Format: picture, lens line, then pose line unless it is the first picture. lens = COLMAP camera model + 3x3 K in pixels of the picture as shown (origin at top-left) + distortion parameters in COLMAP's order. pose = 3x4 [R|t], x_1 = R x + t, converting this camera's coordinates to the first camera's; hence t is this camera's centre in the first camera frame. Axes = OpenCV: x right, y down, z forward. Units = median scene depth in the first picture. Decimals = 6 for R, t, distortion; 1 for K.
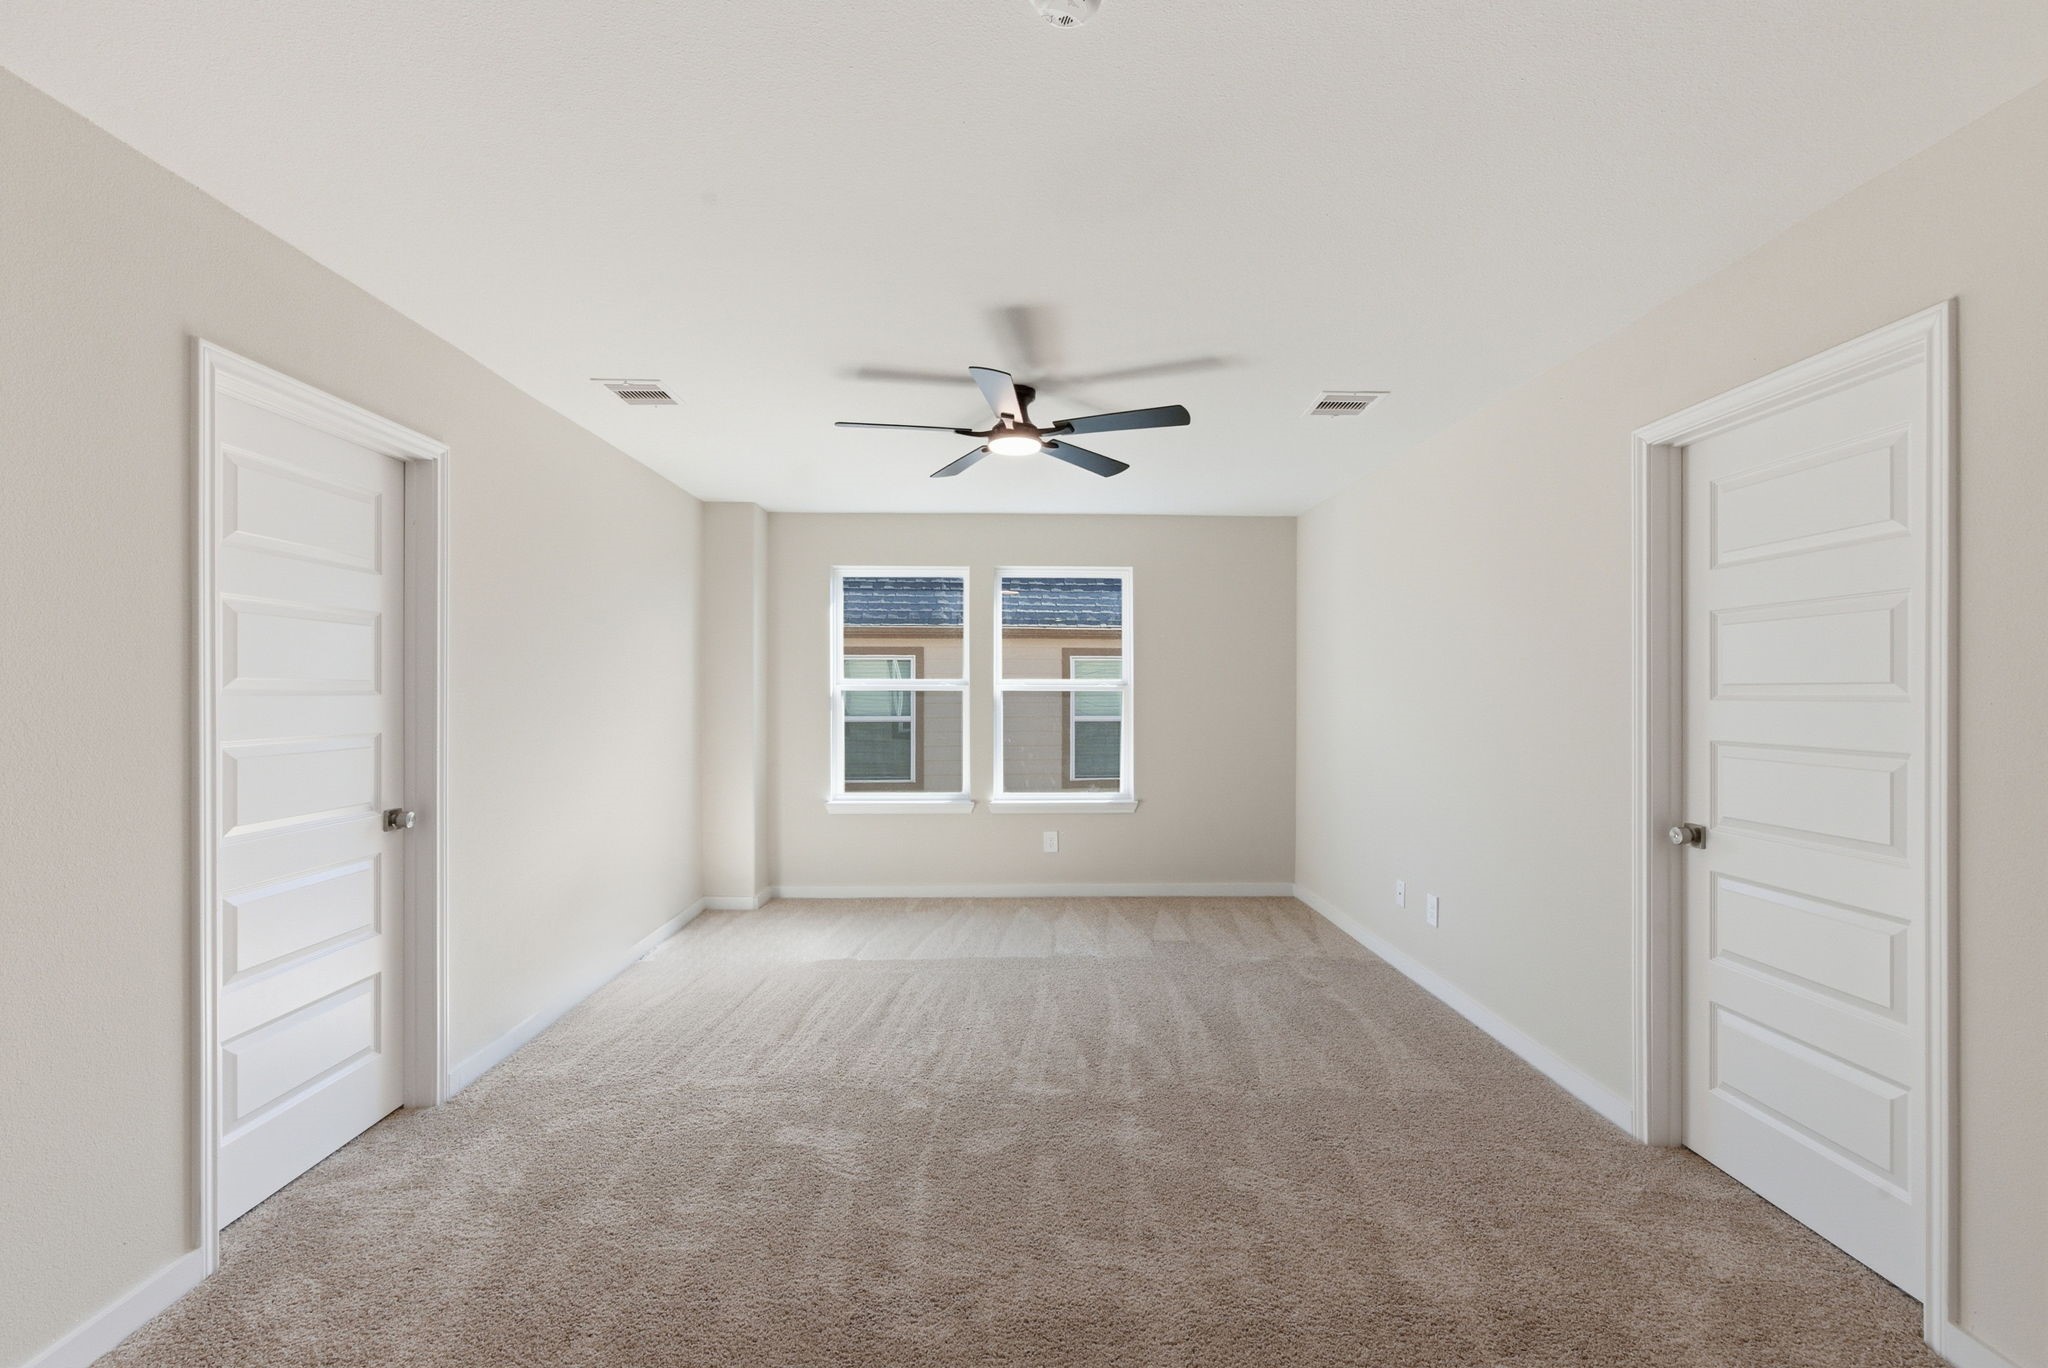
lens RADIAL K [[882.9, 0, 1019.5], [0, 882.9, 683.6], [0, 0, 1]] dist [-0.004633, 0.004738]
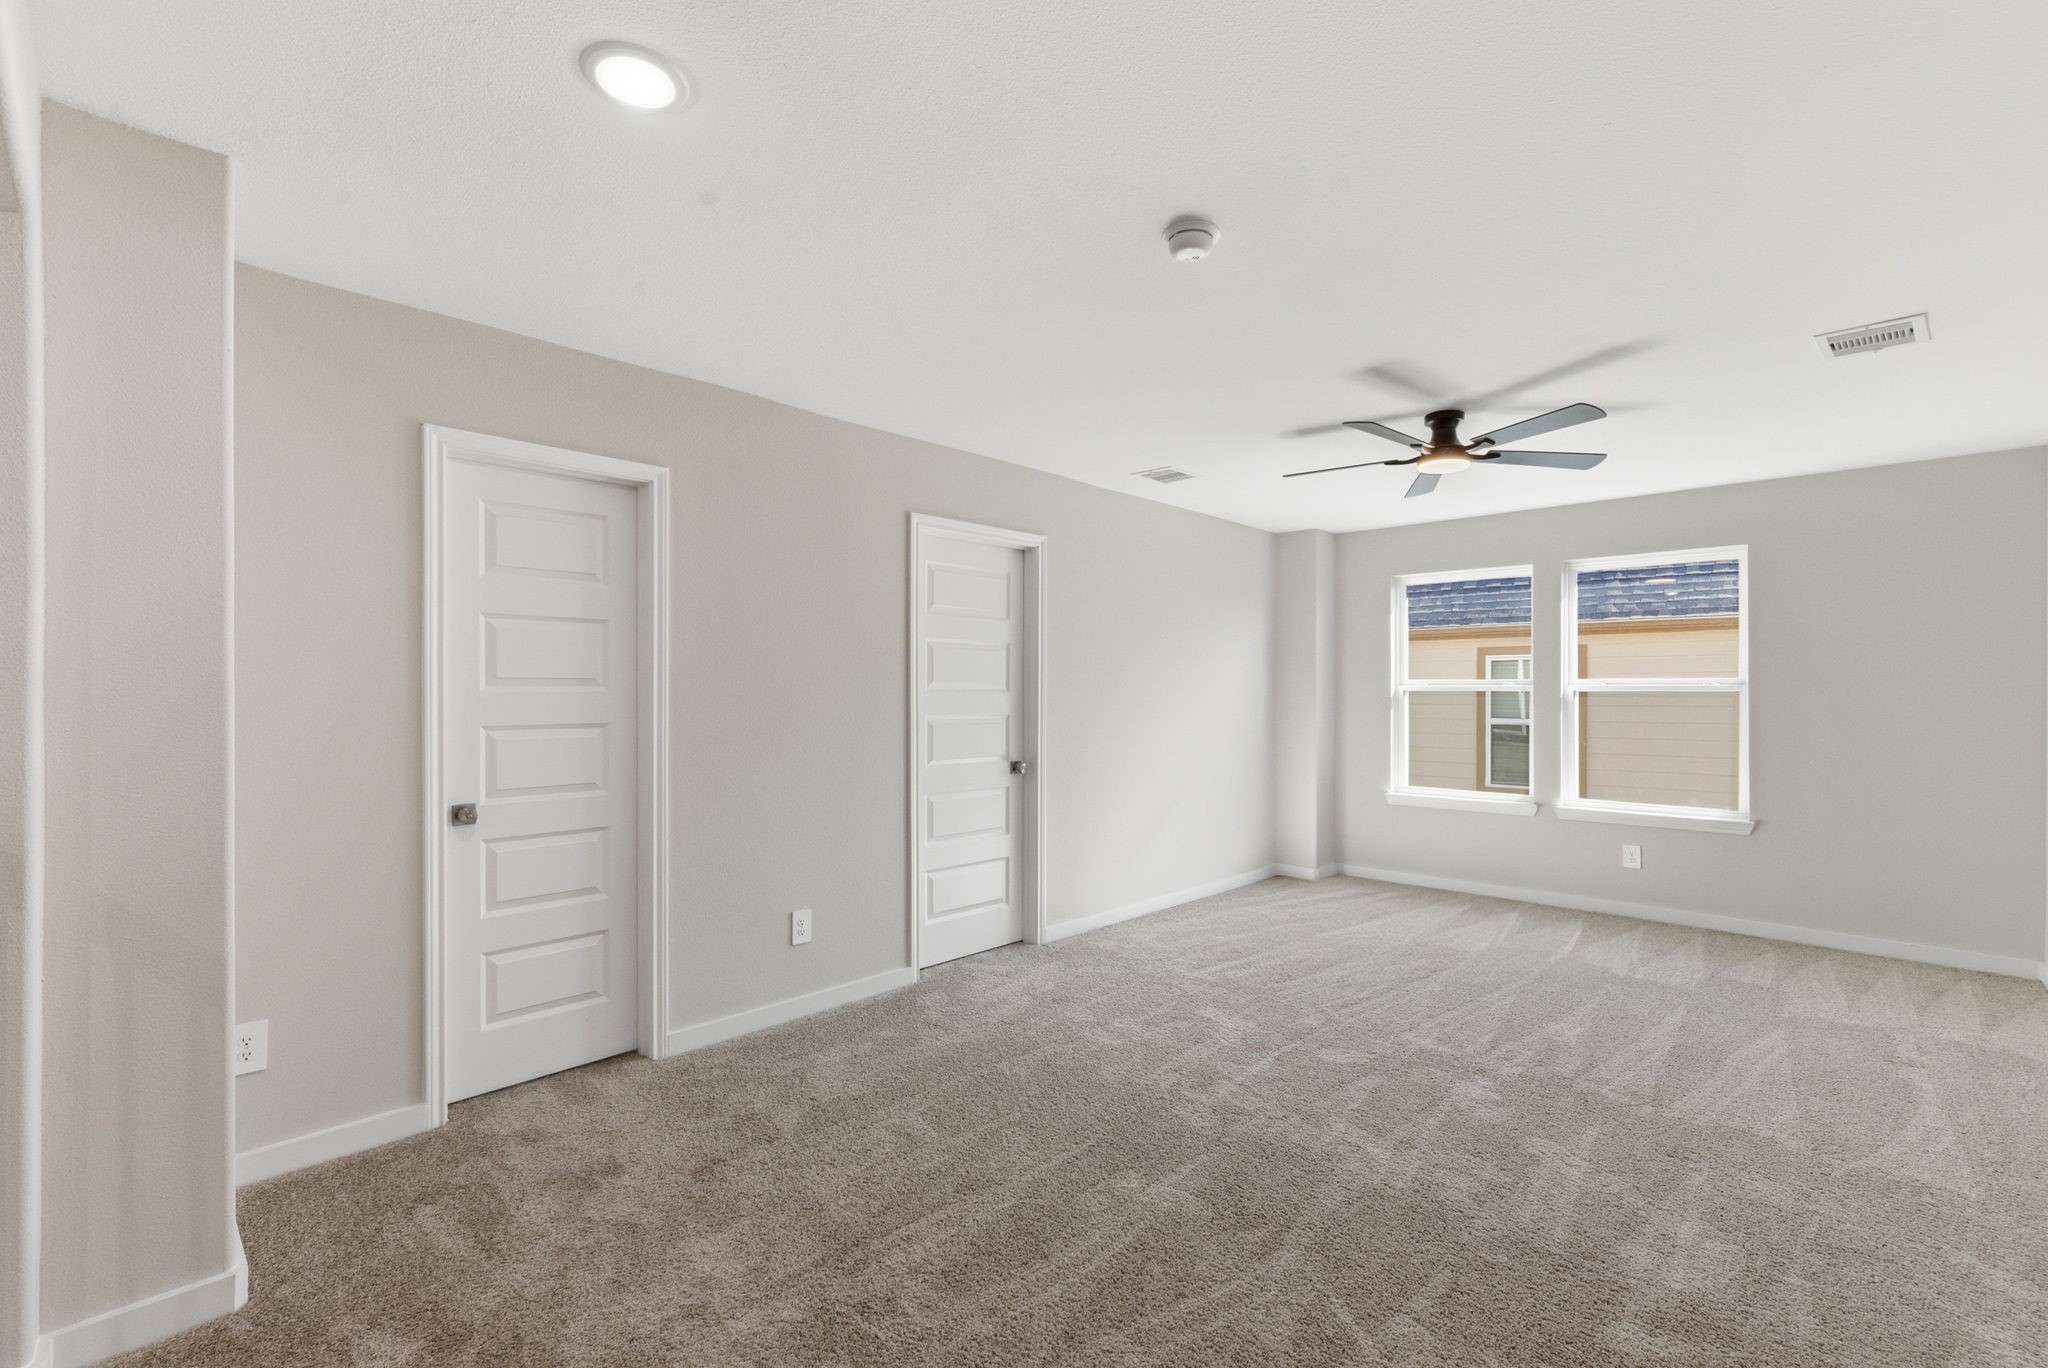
lens RADIAL K [[882.9, 0, 1032.2], [0, 882.9, 684.2], [0, 0, 1]] dist [-0.004633, 0.004738]
pose [[0.708971, -0.005295, -0.705218, 0.454804], [0.003793, 0.999986, -0.003695, 0.003893], [0.705228, -0.000055, 0.708981, -0.150040]]
